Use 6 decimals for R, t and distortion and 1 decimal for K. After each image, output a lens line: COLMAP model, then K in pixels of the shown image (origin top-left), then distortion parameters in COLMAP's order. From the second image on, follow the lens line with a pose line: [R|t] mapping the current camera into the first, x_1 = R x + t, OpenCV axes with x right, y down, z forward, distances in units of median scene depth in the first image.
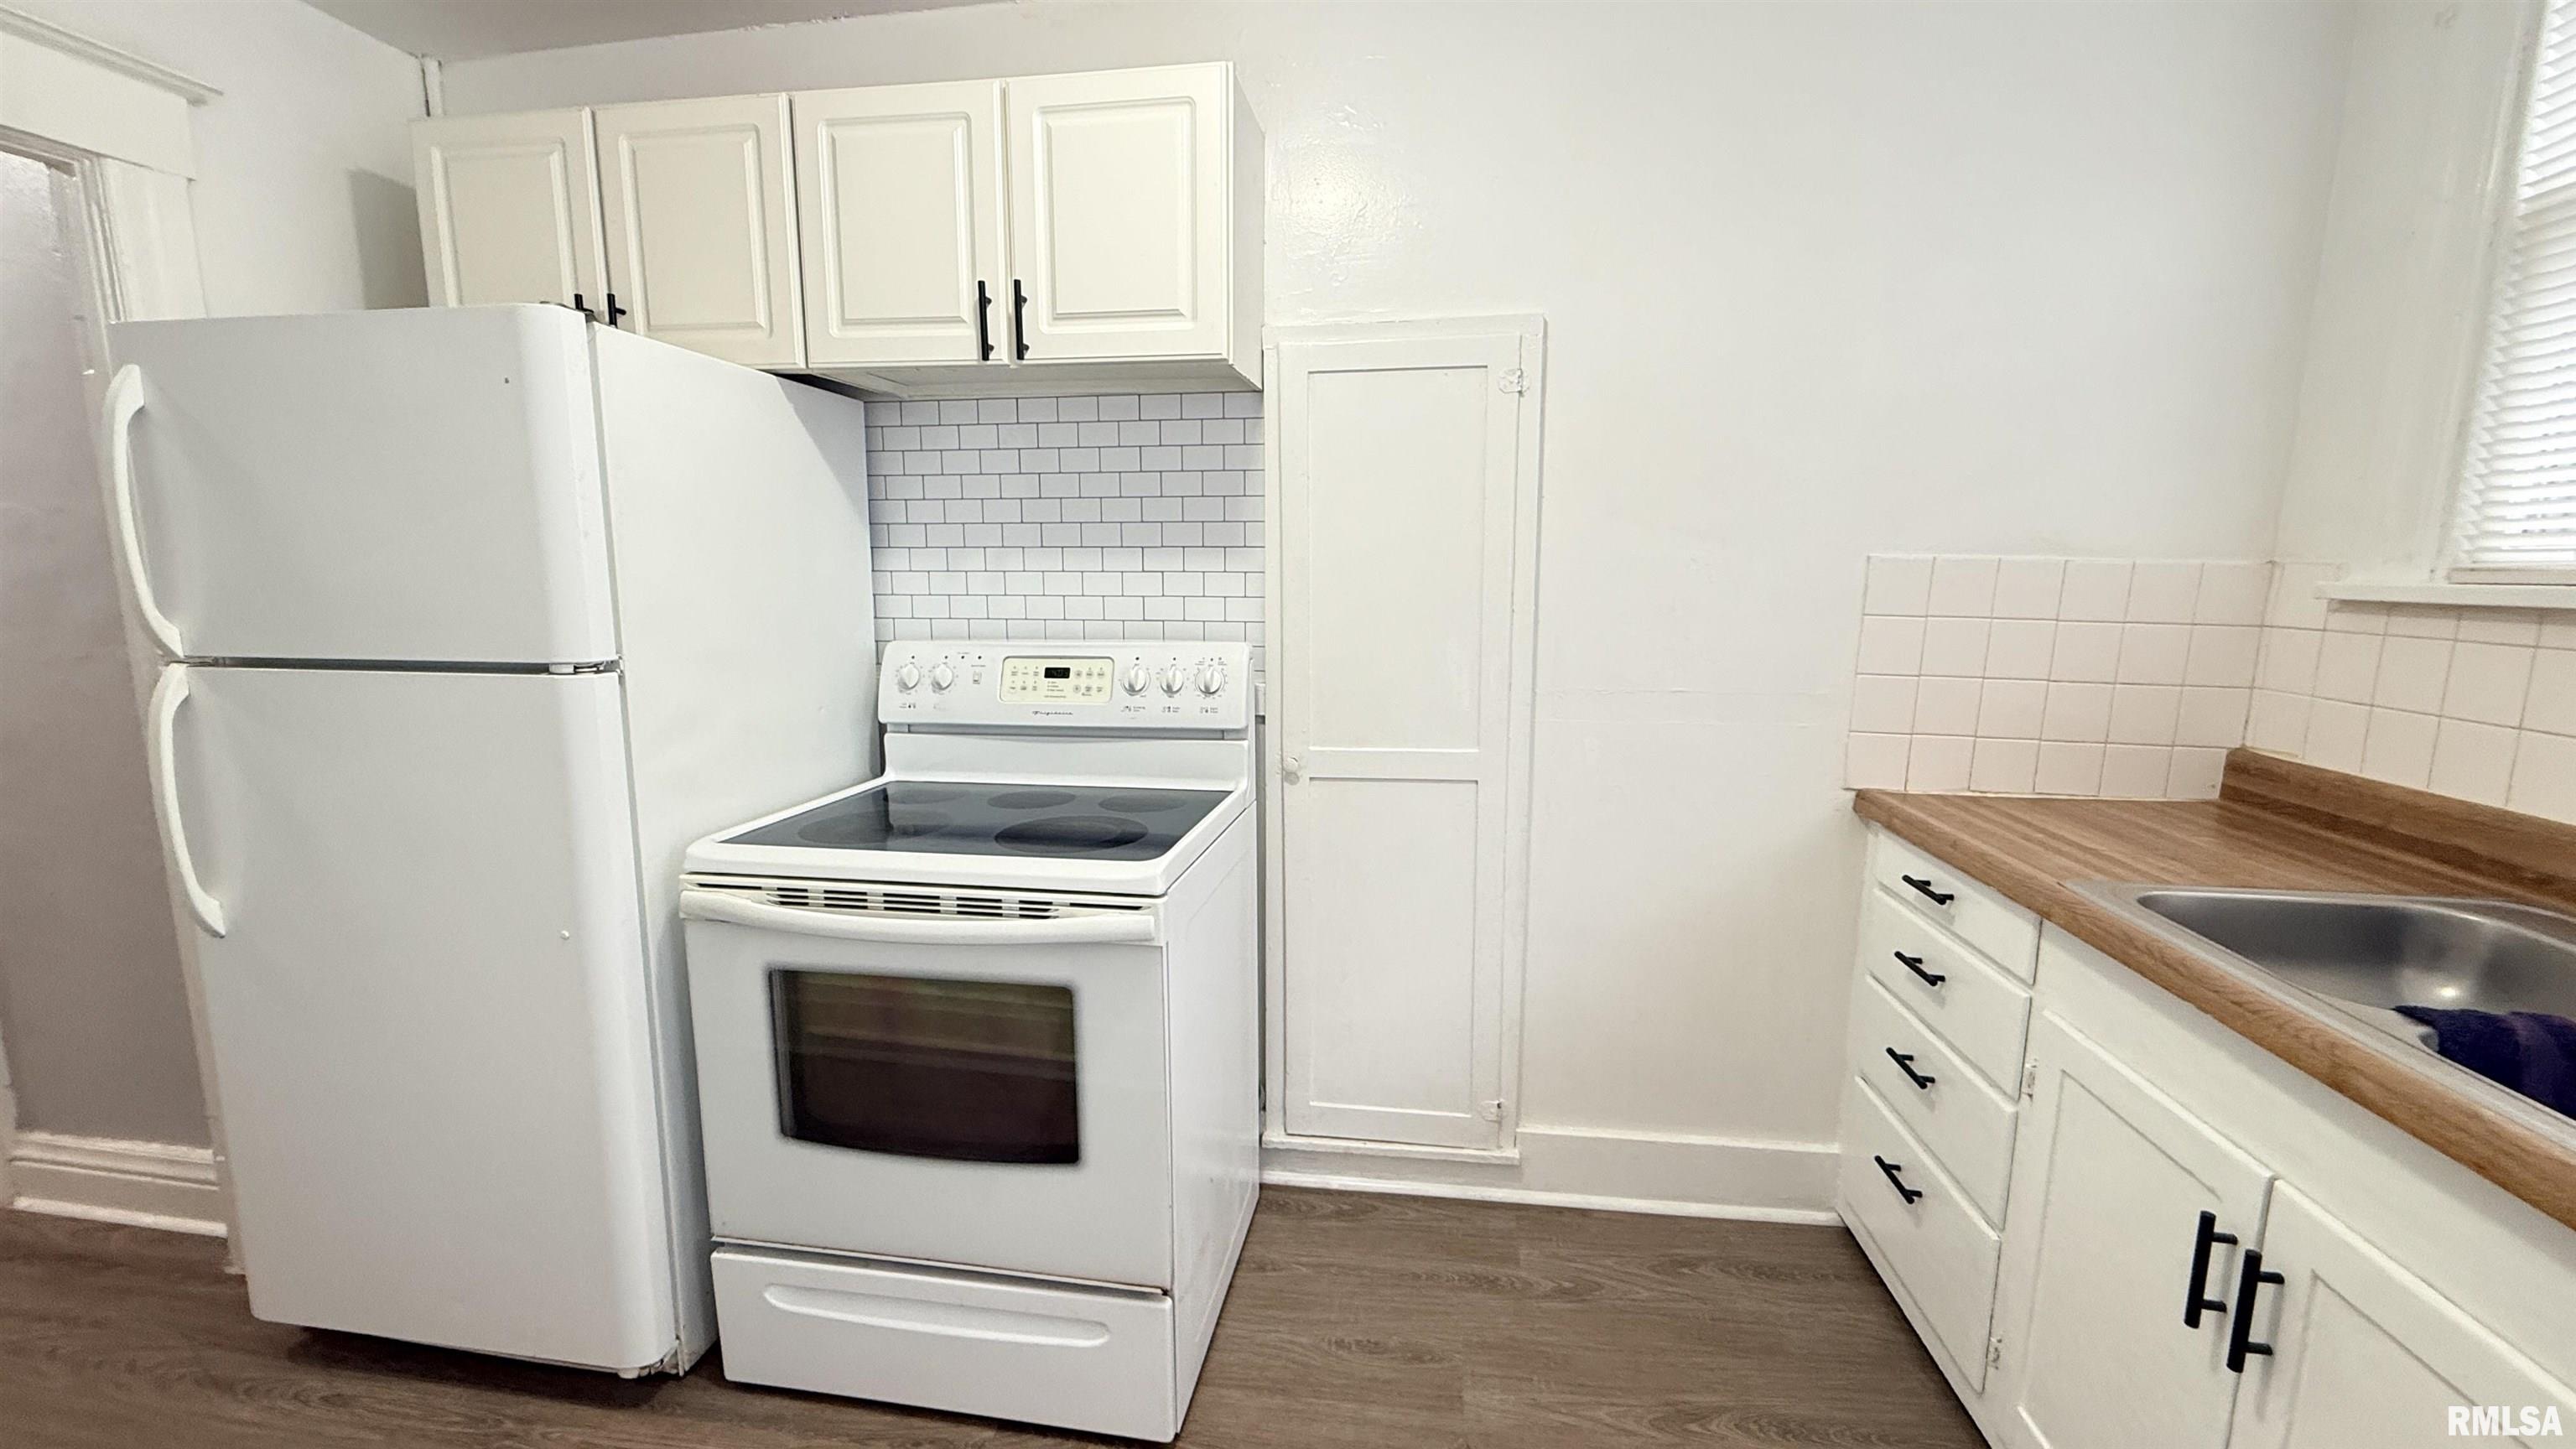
lens RADIAL K [[1016.1, 0, 1280.5], [0, 1016.1, 726.3], [0, 0, 1]] dist [-0.004092, 0.000469]
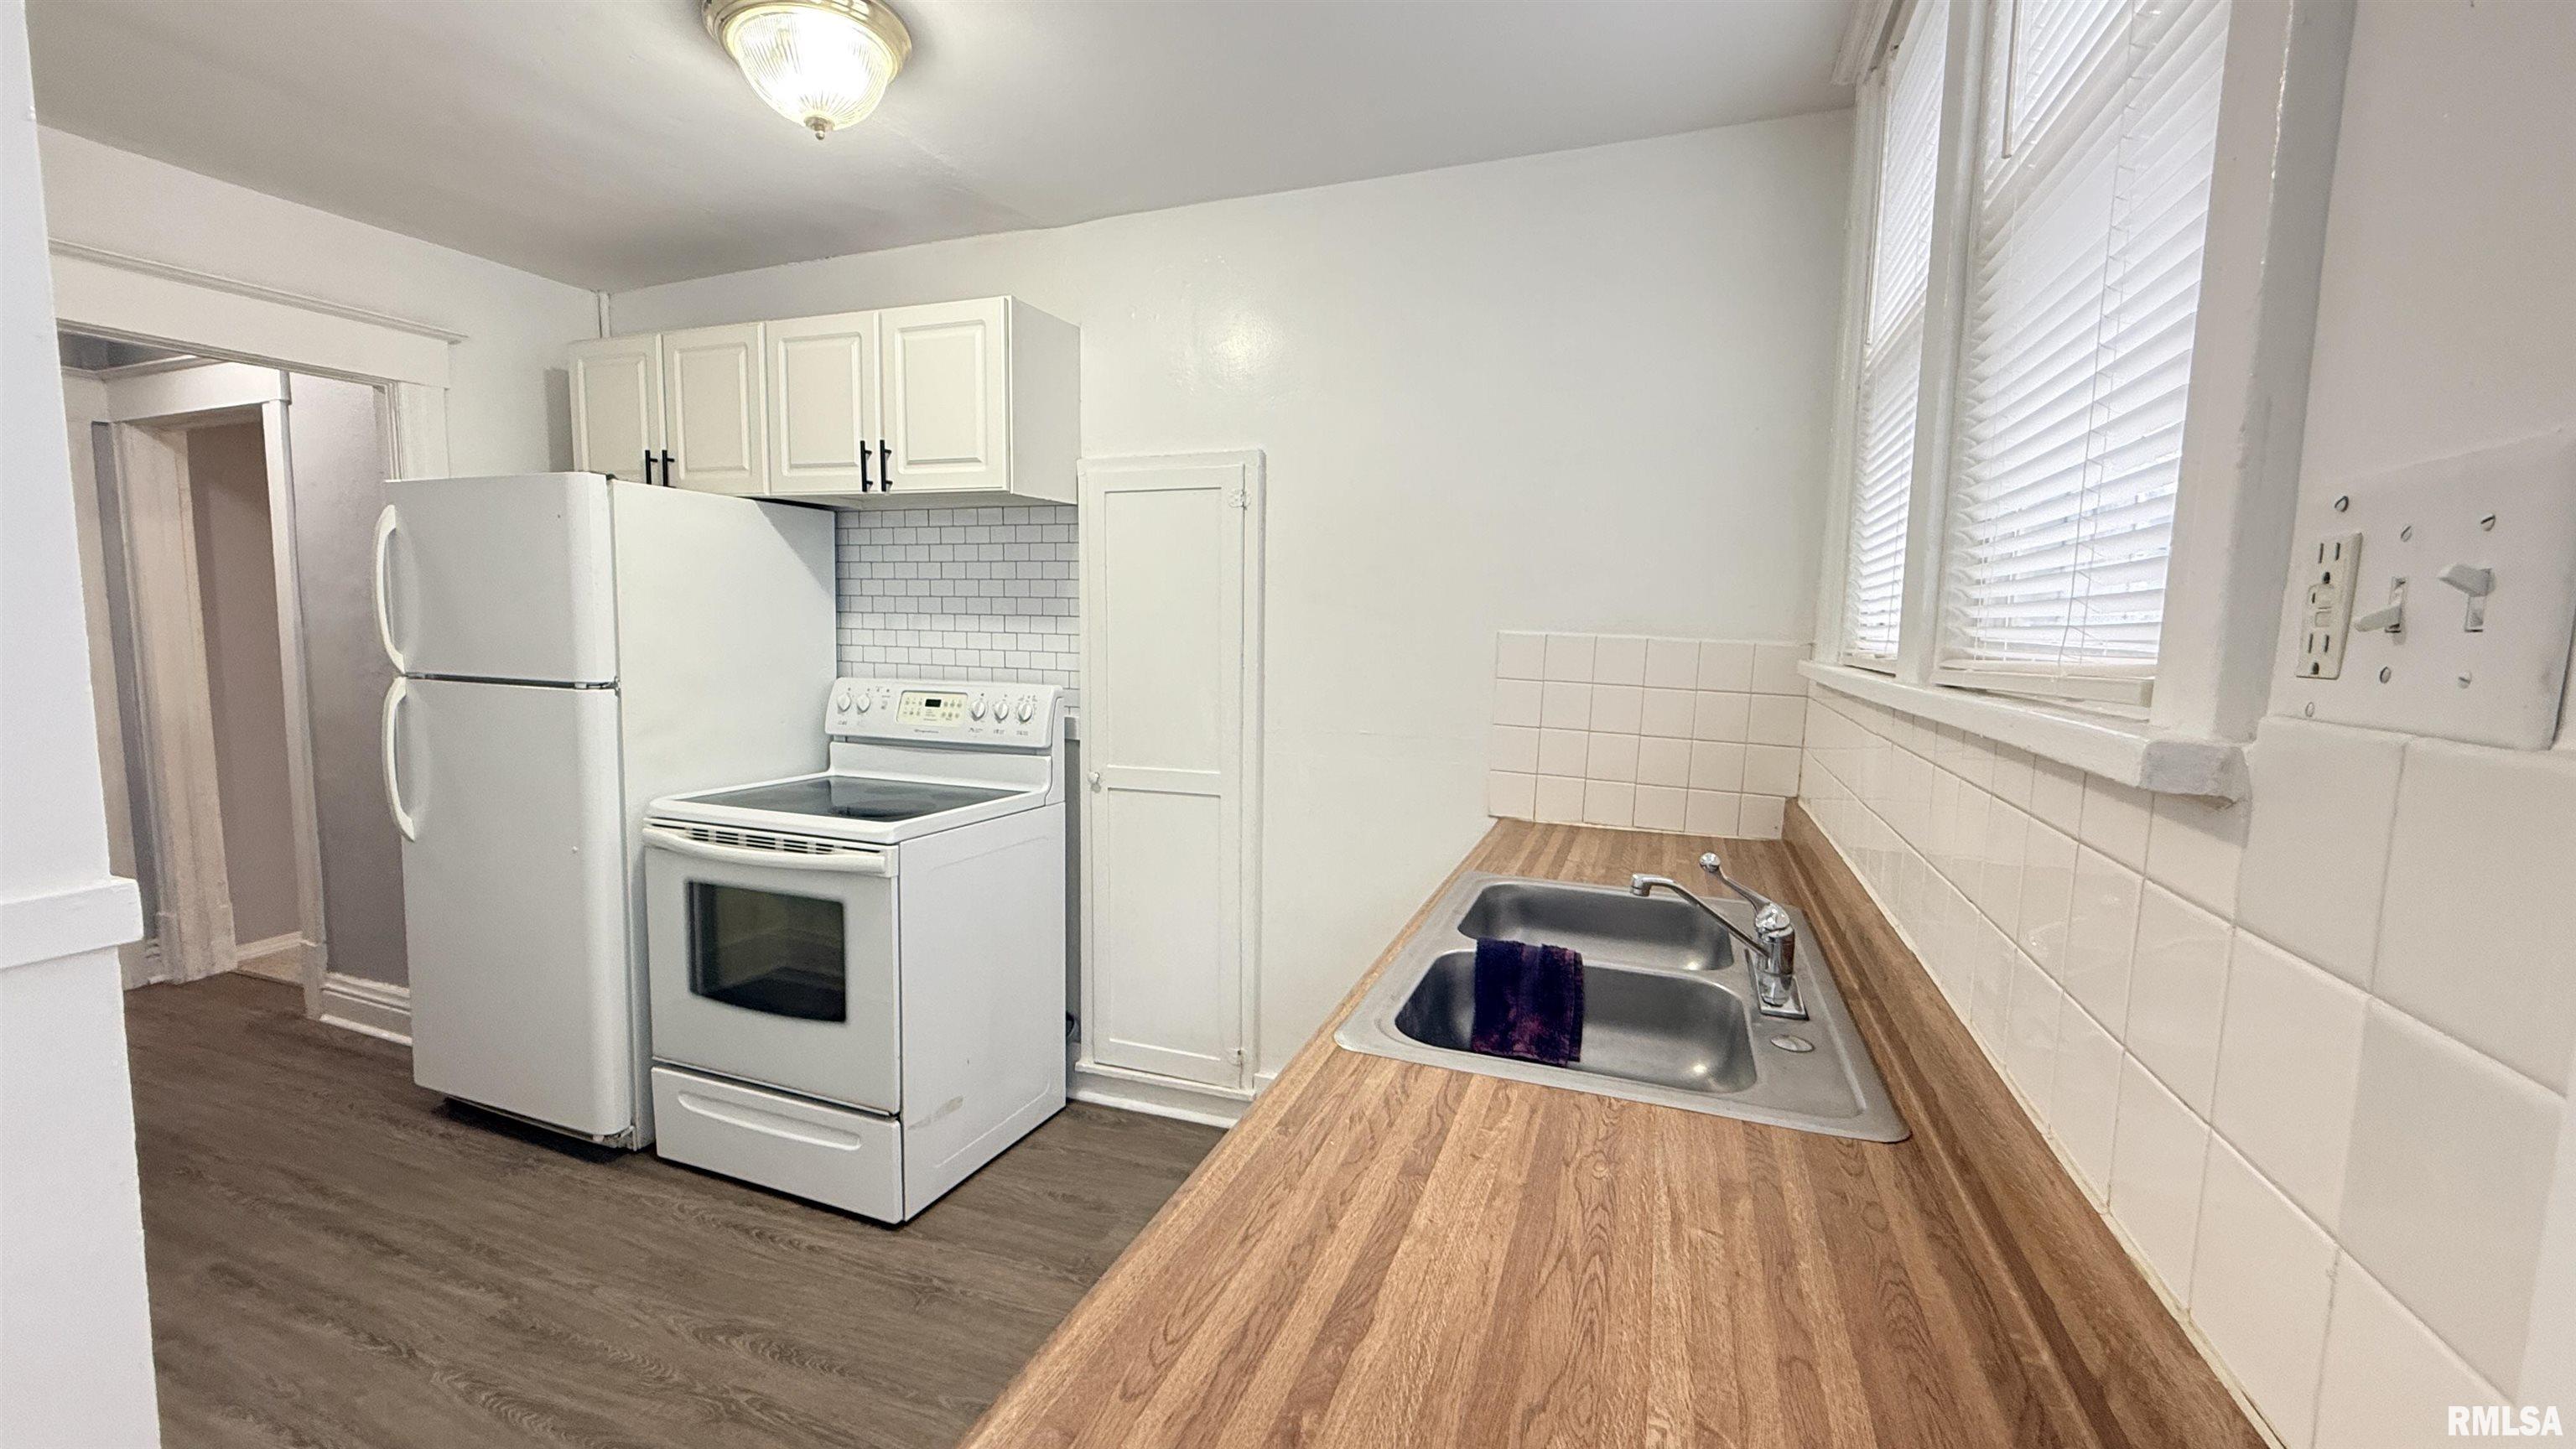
lens RADIAL K [[1016.1, 0, 1281.3], [0, 1016.1, 726.0], [0, 0, 1]] dist [-0.004092, 0.000469]
pose [[0.978030, 0.037763, -0.205018, 0.647250], [-0.048632, 0.997651, -0.048238, 0.028294], [0.202714, 0.057148, 0.977569, -0.331133]]
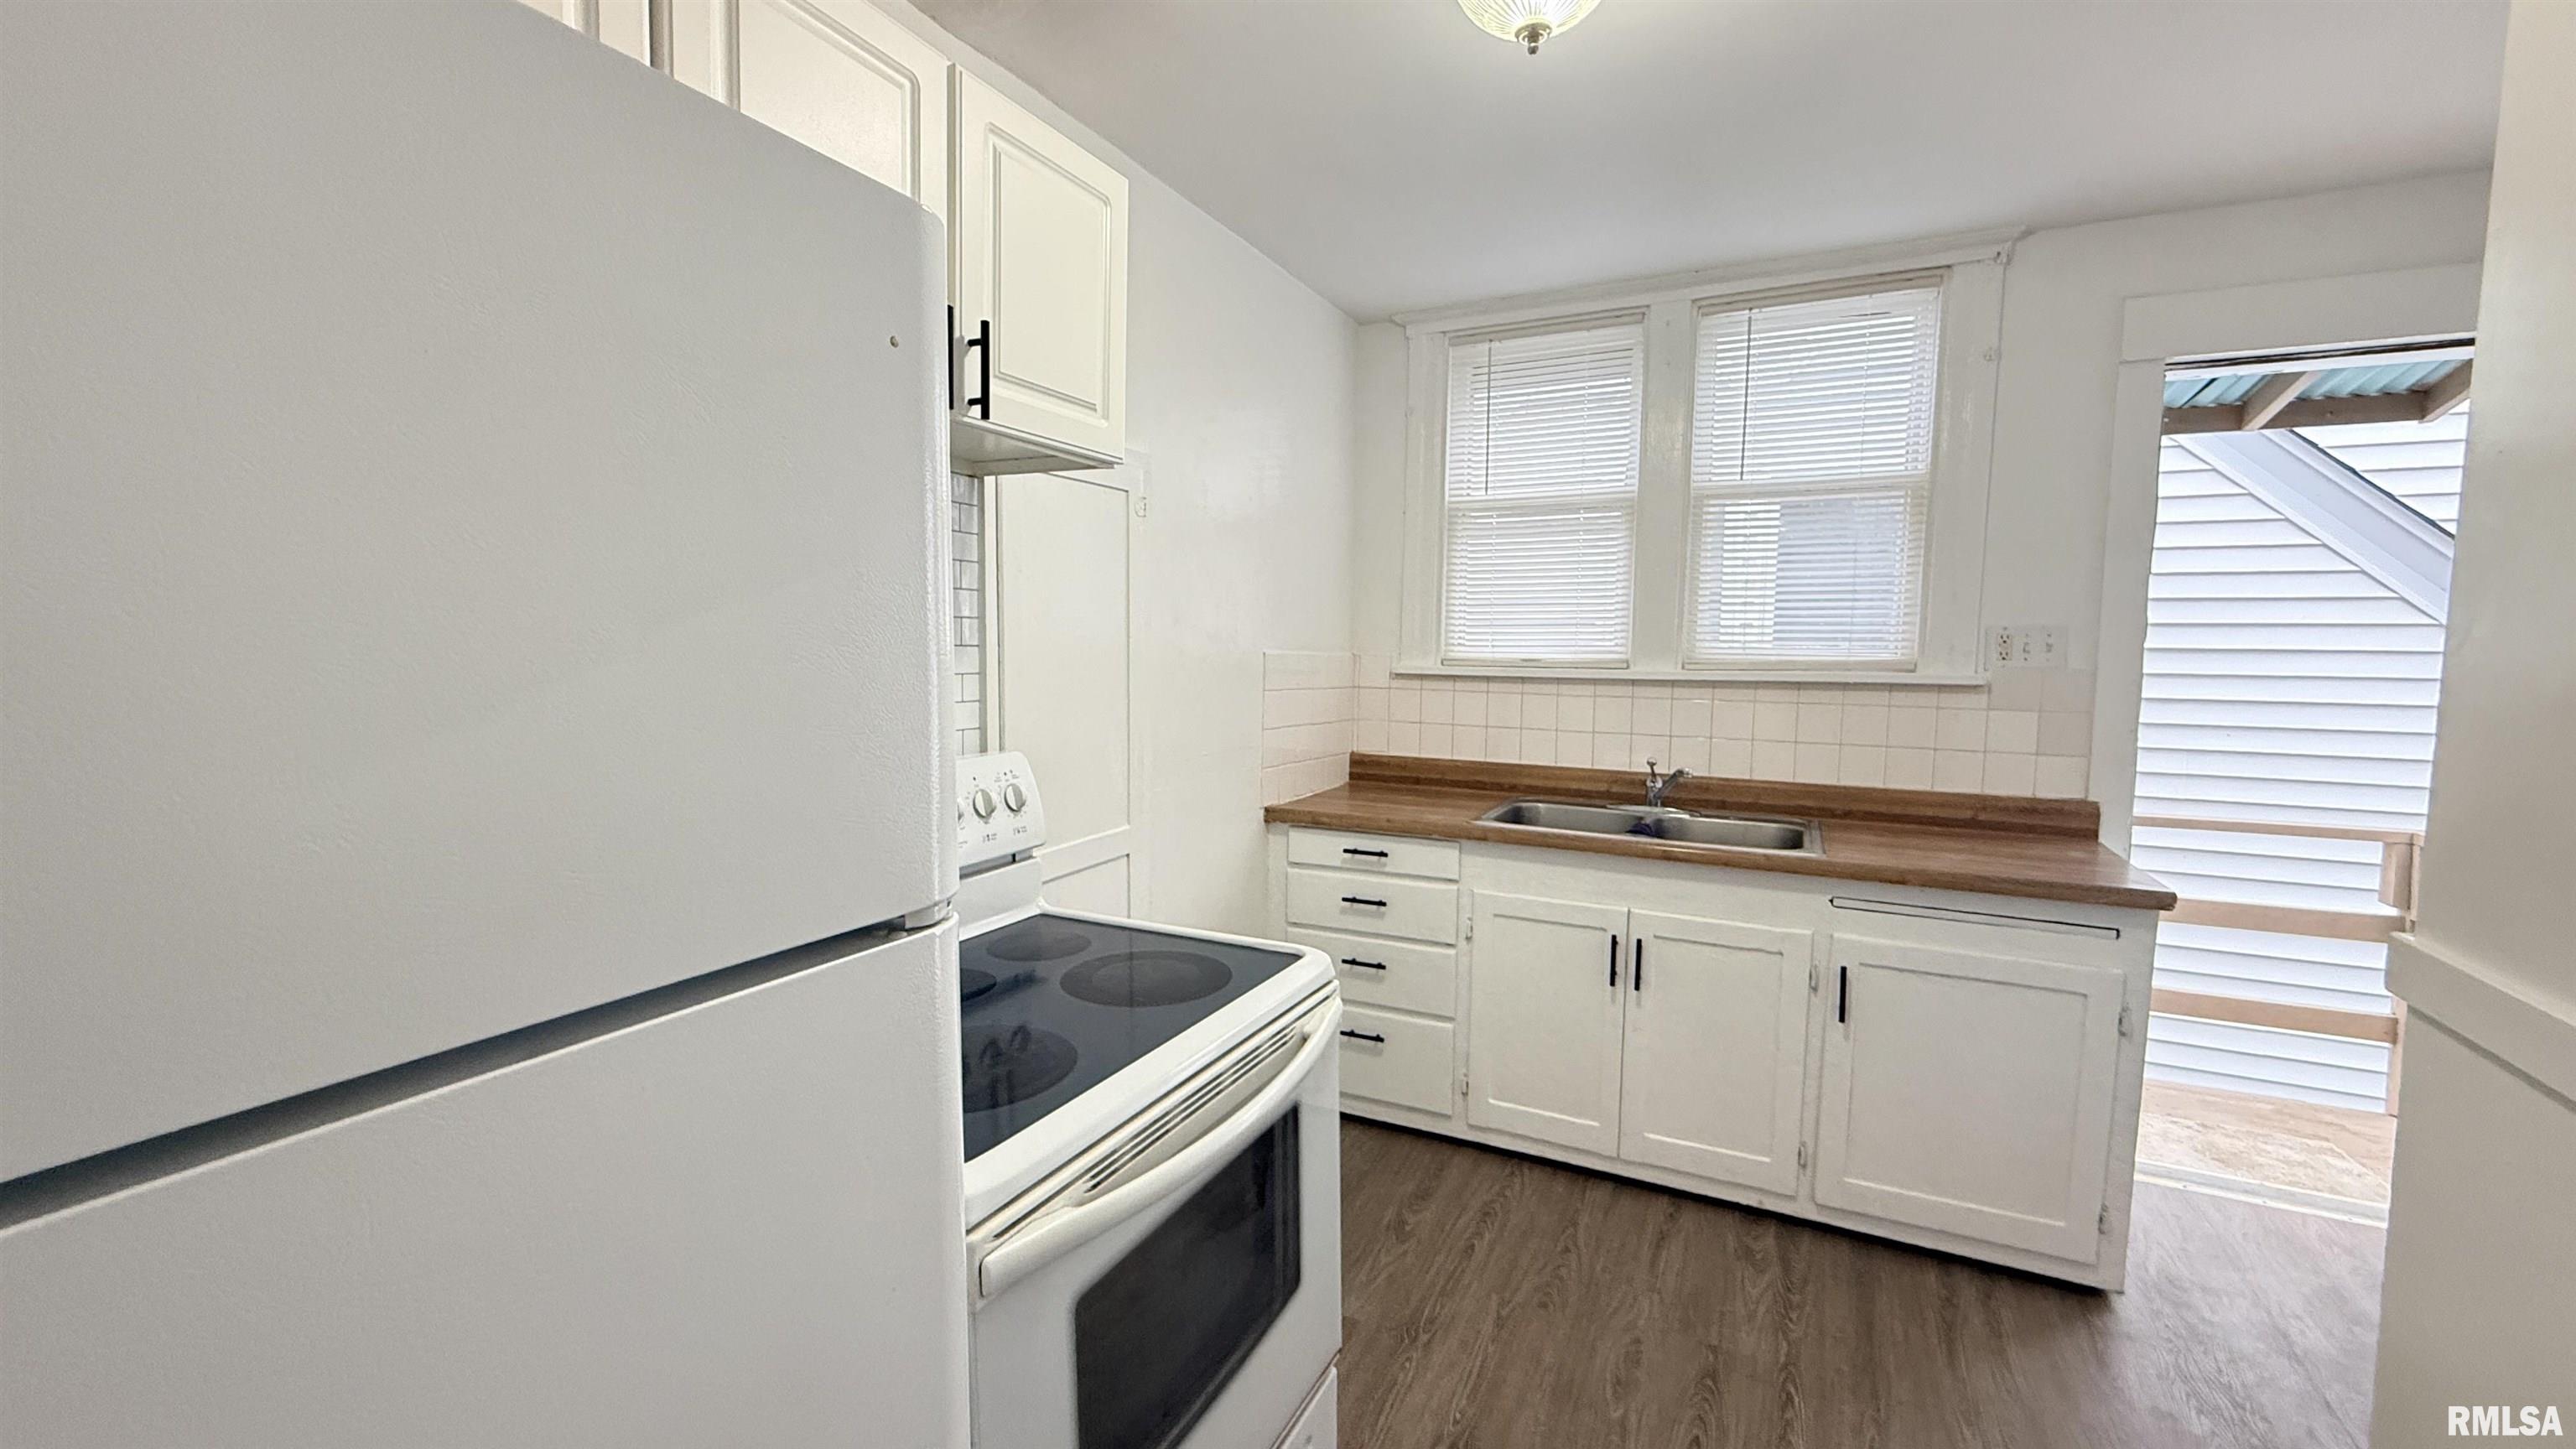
lens RADIAL K [[1016.1, 0, 1282.5], [0, 1016.1, 725.3], [0, 0, 1]] dist [-0.004092, 0.000469]
pose [[0.307257, -0.077005, 0.948506, -0.962249], [0.136850, 0.989936, 0.036038, -0.124353], [-0.941735, 0.118730, 0.314703, 0.571574]]
